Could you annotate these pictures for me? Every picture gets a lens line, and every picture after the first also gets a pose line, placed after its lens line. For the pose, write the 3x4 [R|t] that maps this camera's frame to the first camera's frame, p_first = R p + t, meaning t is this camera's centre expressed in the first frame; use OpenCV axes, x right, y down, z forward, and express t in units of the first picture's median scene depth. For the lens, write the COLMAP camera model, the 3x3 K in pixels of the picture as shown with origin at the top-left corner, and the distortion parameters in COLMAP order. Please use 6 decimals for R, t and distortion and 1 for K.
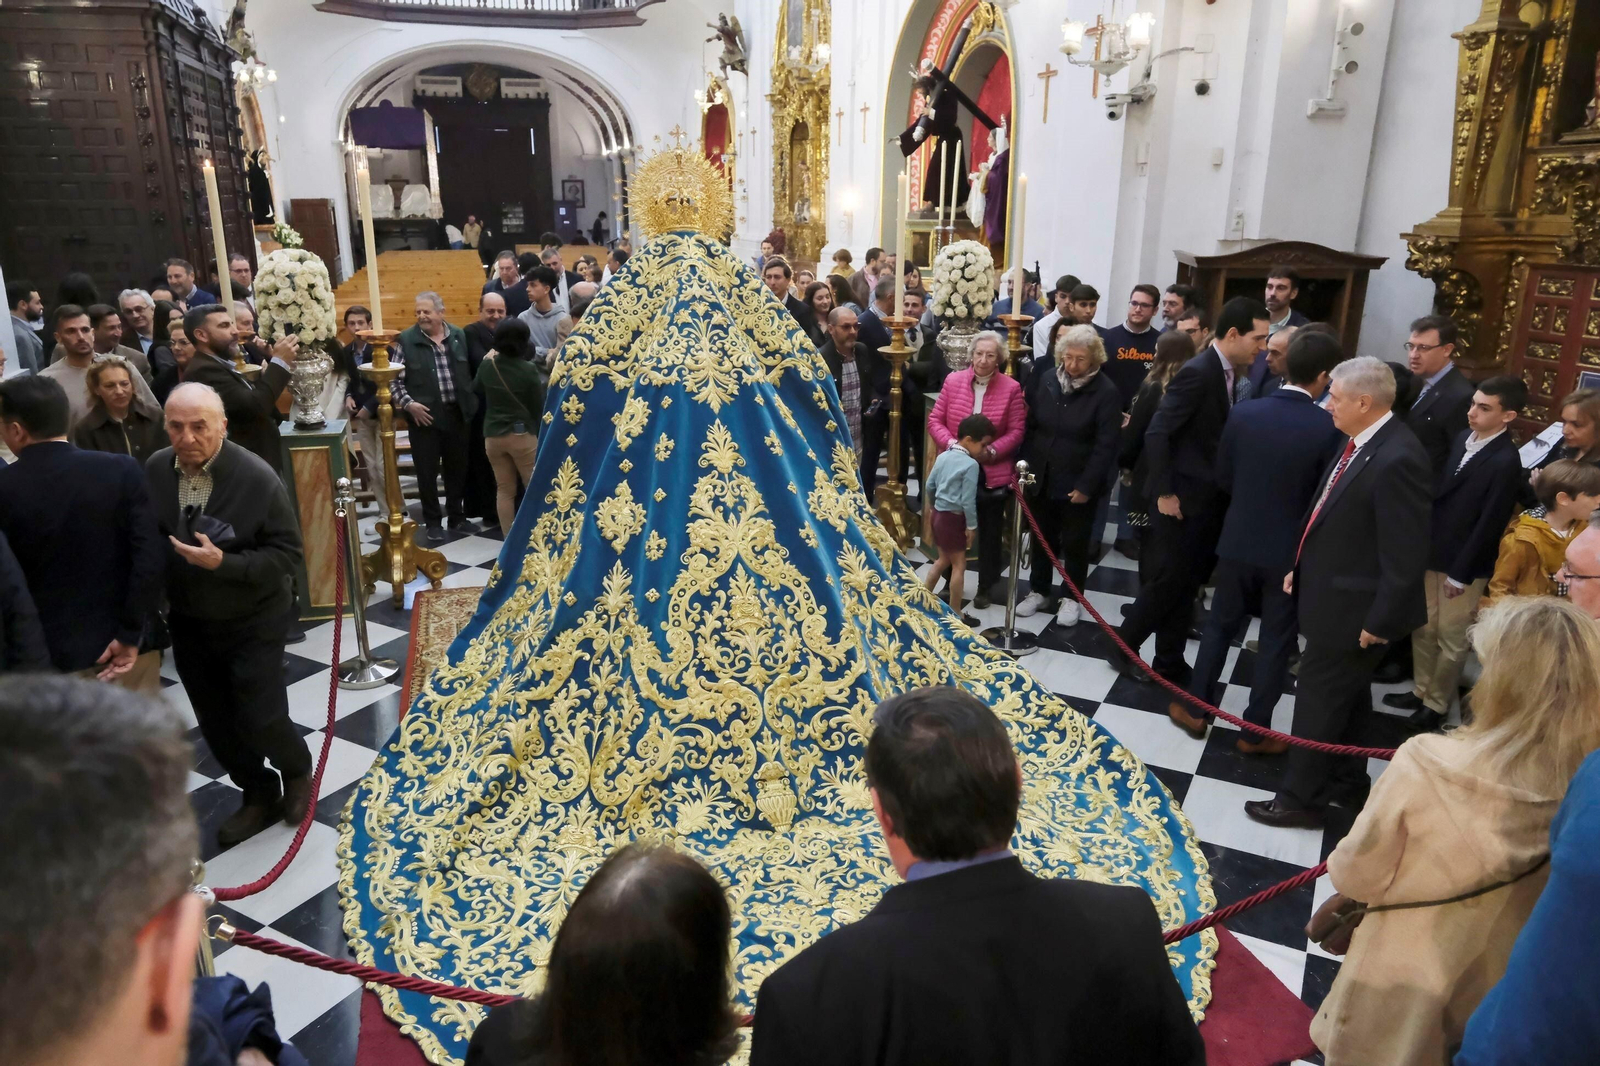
lens RADIAL K [[1086.8, 0, 786.0], [0, 1086.8, 545.9], [0, 0, 1]] dist [-0.030946, 0.010476]
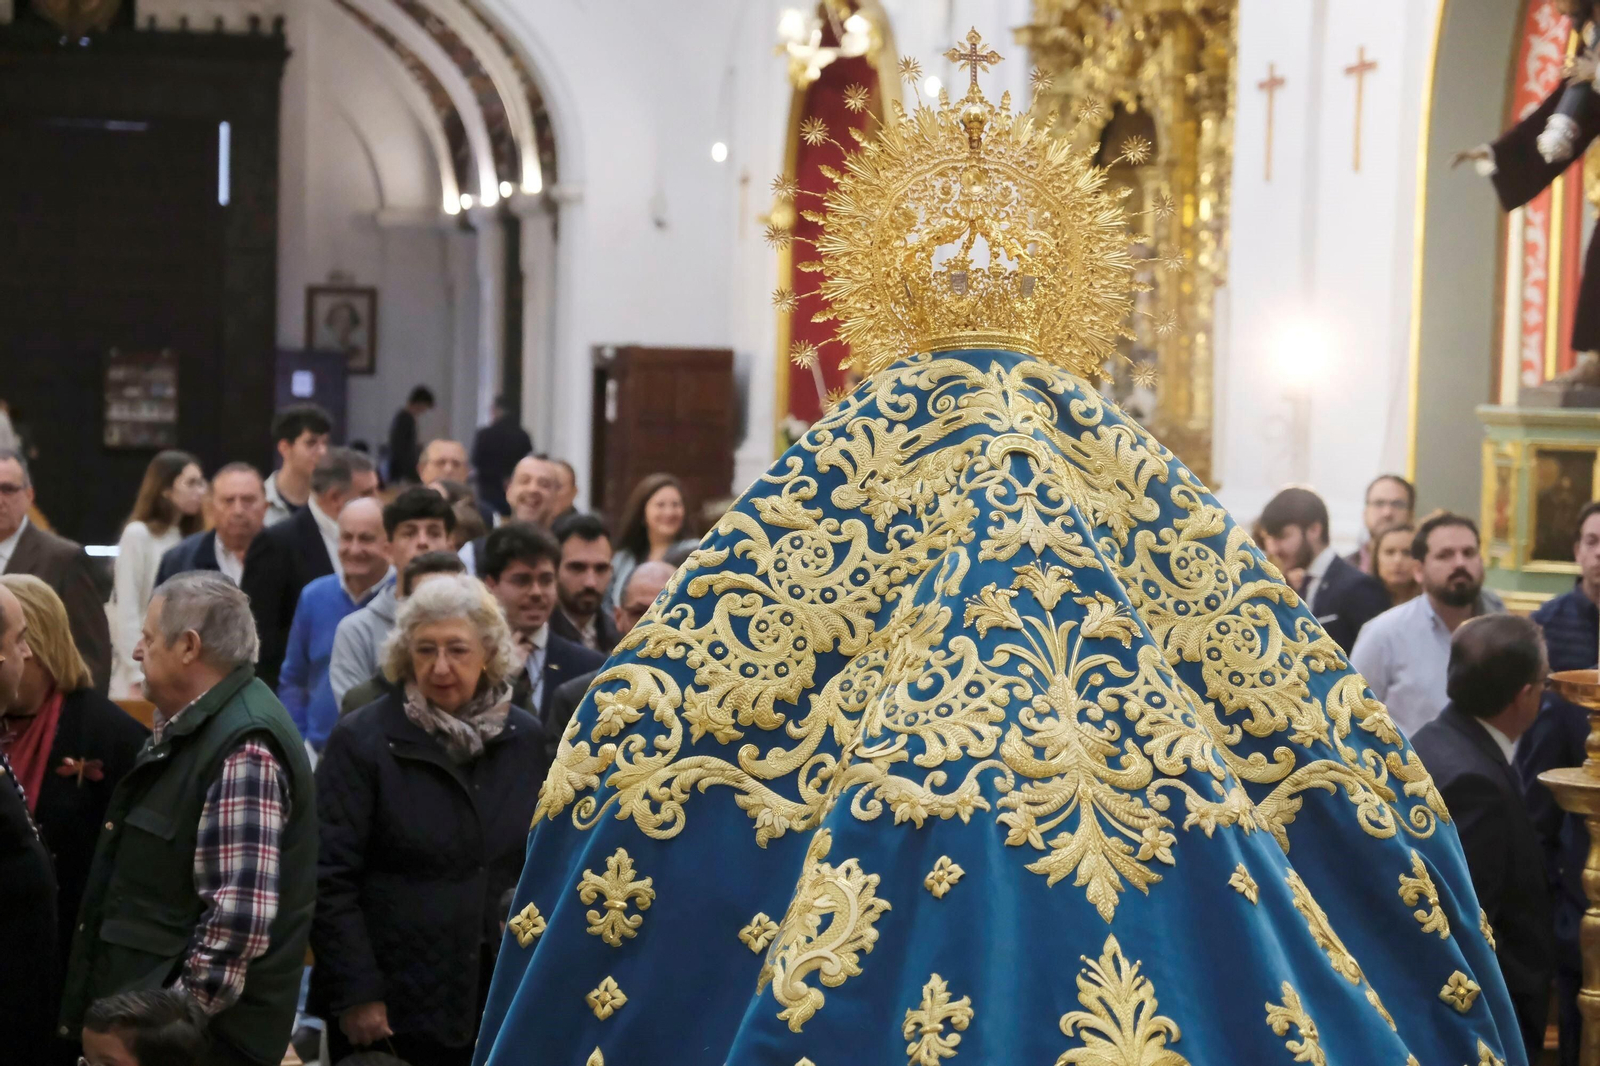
lens RADIAL K [[3744.2, 0, 770.1], [0, 3744.2, 616.4], [0, 0, 1]] dist [0.134260, 0.397907]
pose [[0.998057, 0.027230, -0.056050, -0.100516], [-0.040110, 0.969091, -0.243423, 0.053422], [0.047689, 0.245198, 0.968299, -0.033181]]
